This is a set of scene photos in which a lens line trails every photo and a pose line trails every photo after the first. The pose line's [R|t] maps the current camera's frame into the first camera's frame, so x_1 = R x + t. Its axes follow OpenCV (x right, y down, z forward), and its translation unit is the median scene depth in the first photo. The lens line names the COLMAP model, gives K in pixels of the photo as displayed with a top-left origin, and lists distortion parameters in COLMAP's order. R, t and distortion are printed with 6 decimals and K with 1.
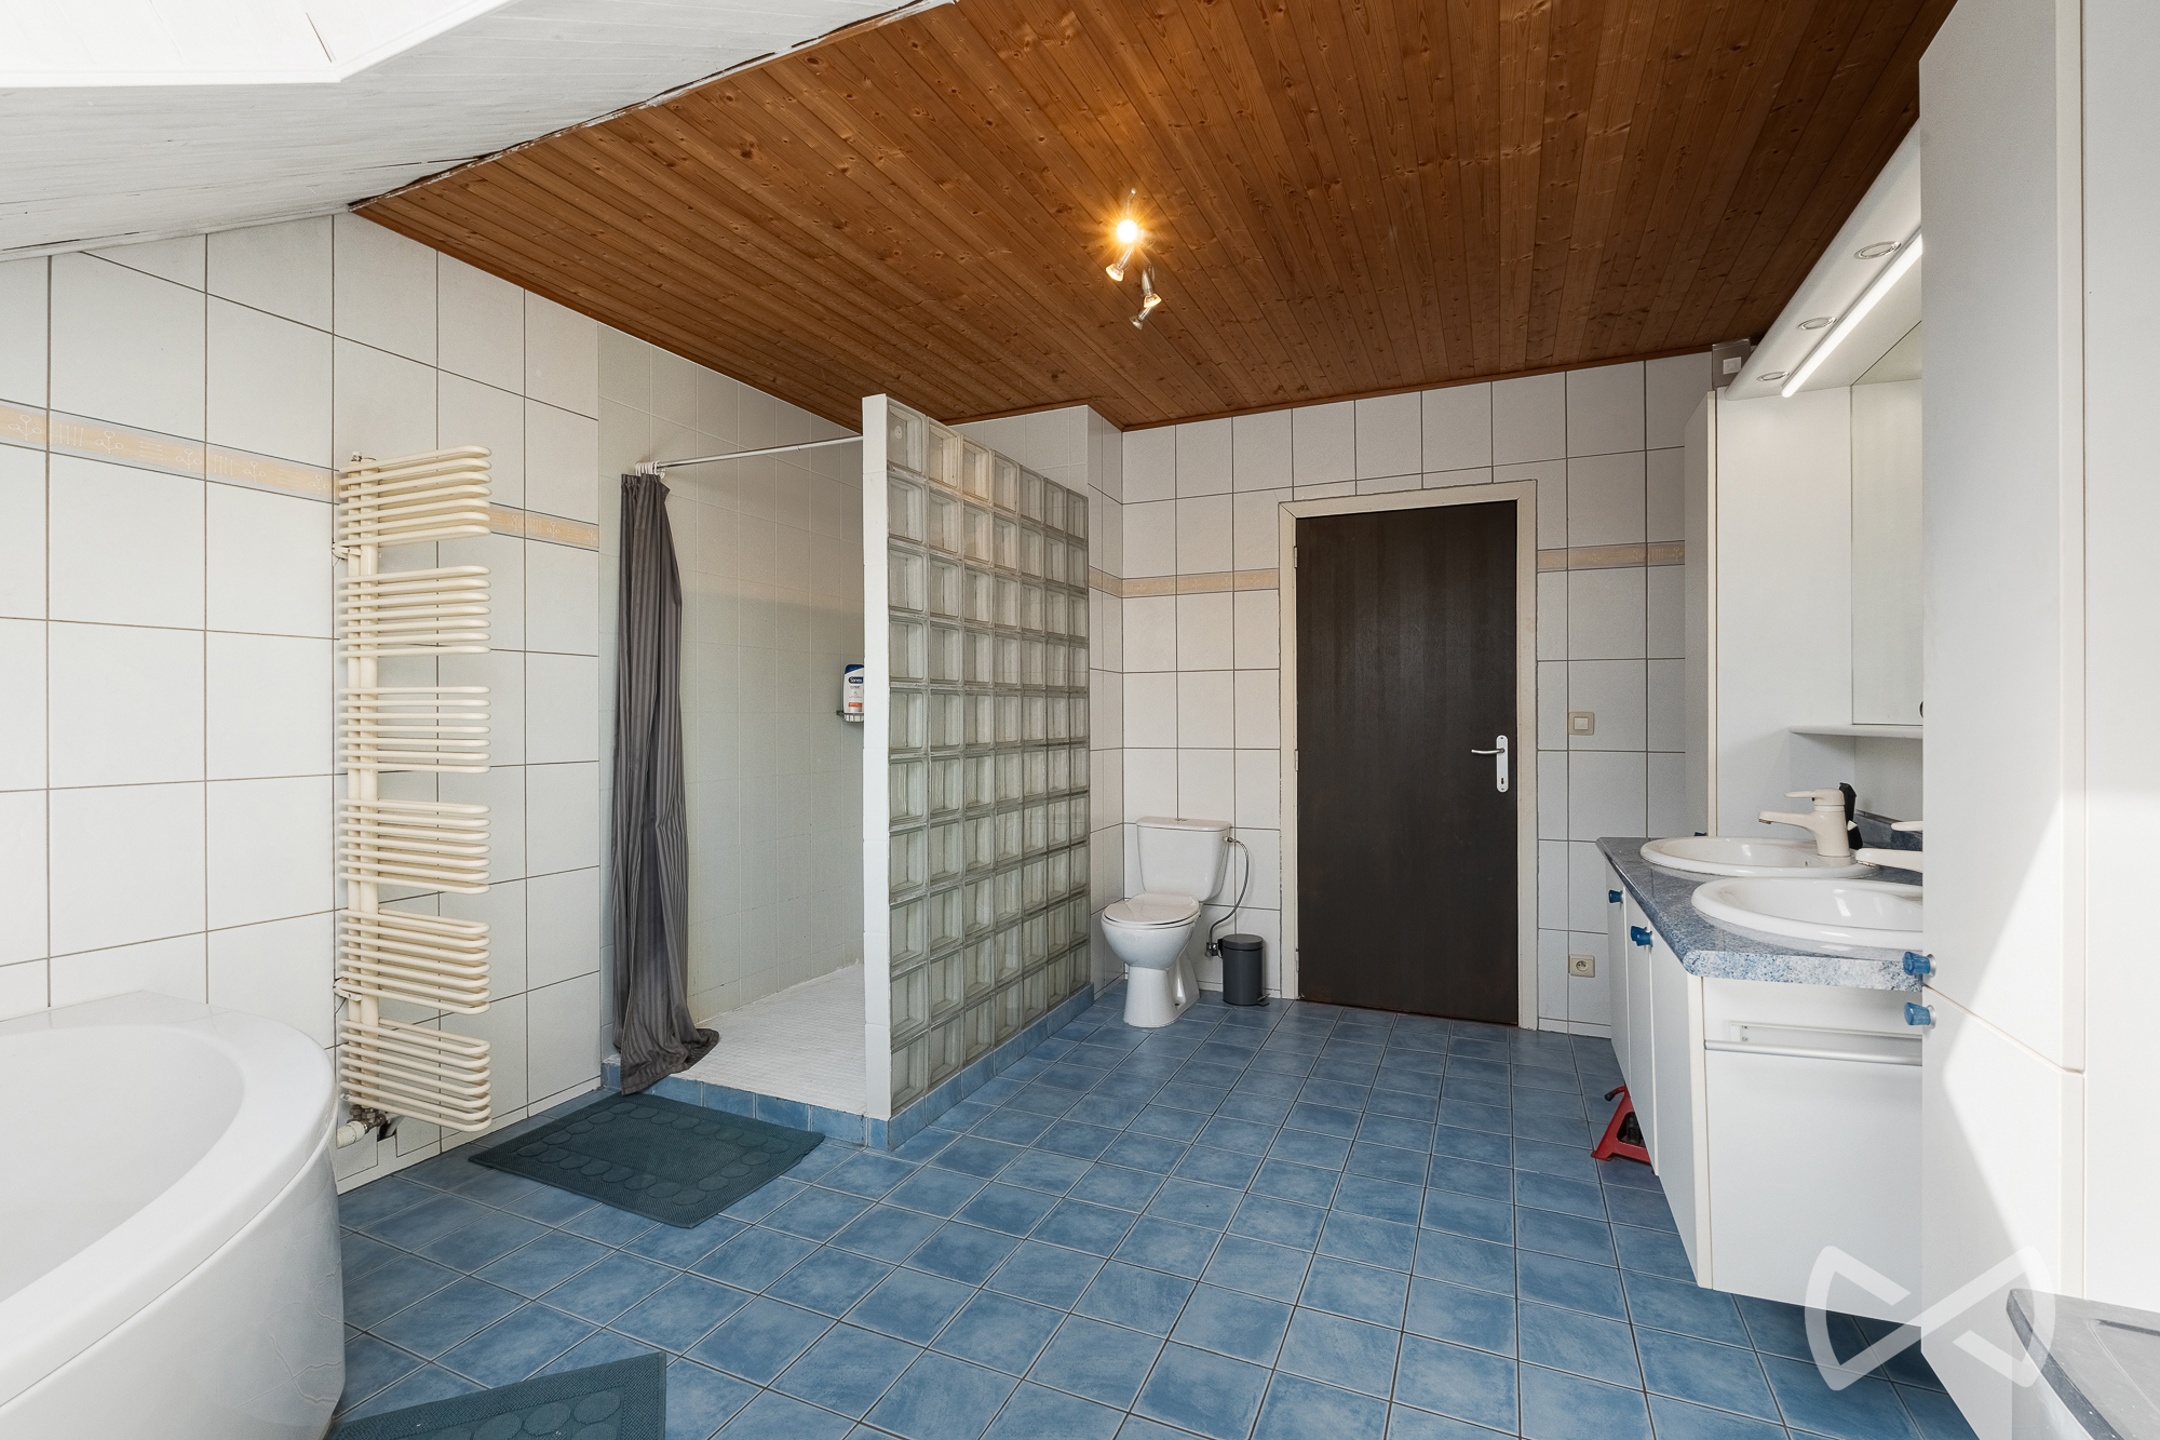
lens RADIAL K [[958.5, 0, 1081.3], [0, 958.5, 713.8], [0, 0, 1]] dist [0.000741, 0.000093]
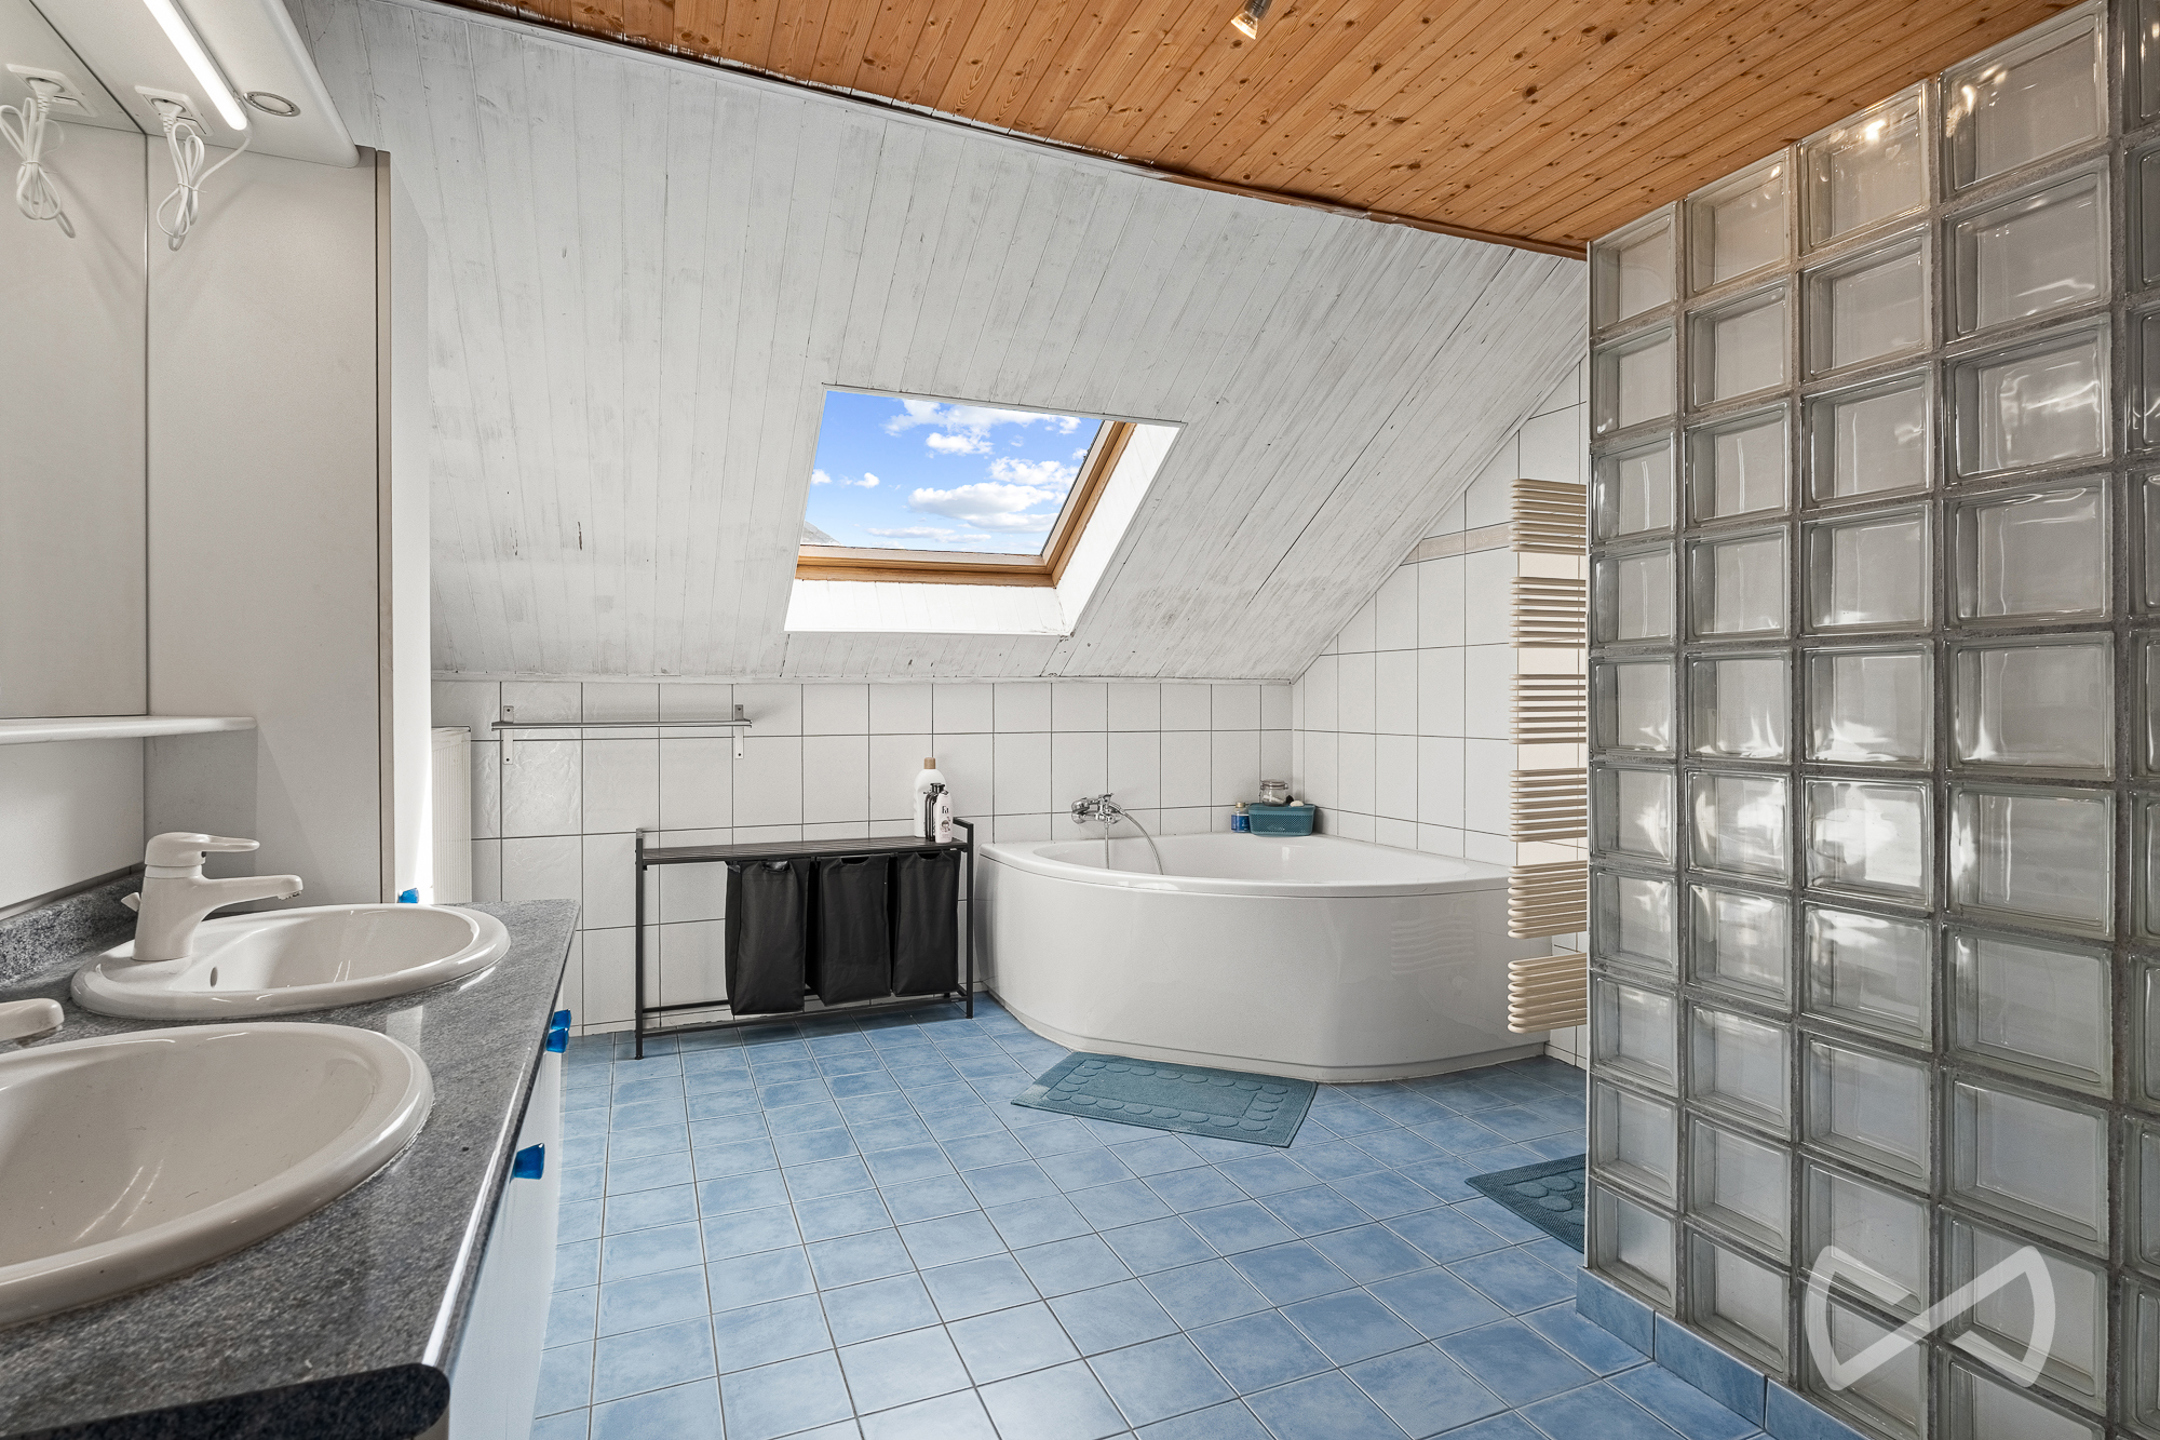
lens RADIAL K [[1054.9, 0, 1083.1], [0, 1054.9, 709.7], [0, 0, 1]] dist [-0.001259, -0.000115]
pose [[-0.690614, 0.009402, -0.723162, 0.778835], [0.007444, 0.999955, 0.005891, 0.001073], [0.723185, -0.001315, -0.690653, 1.601036]]
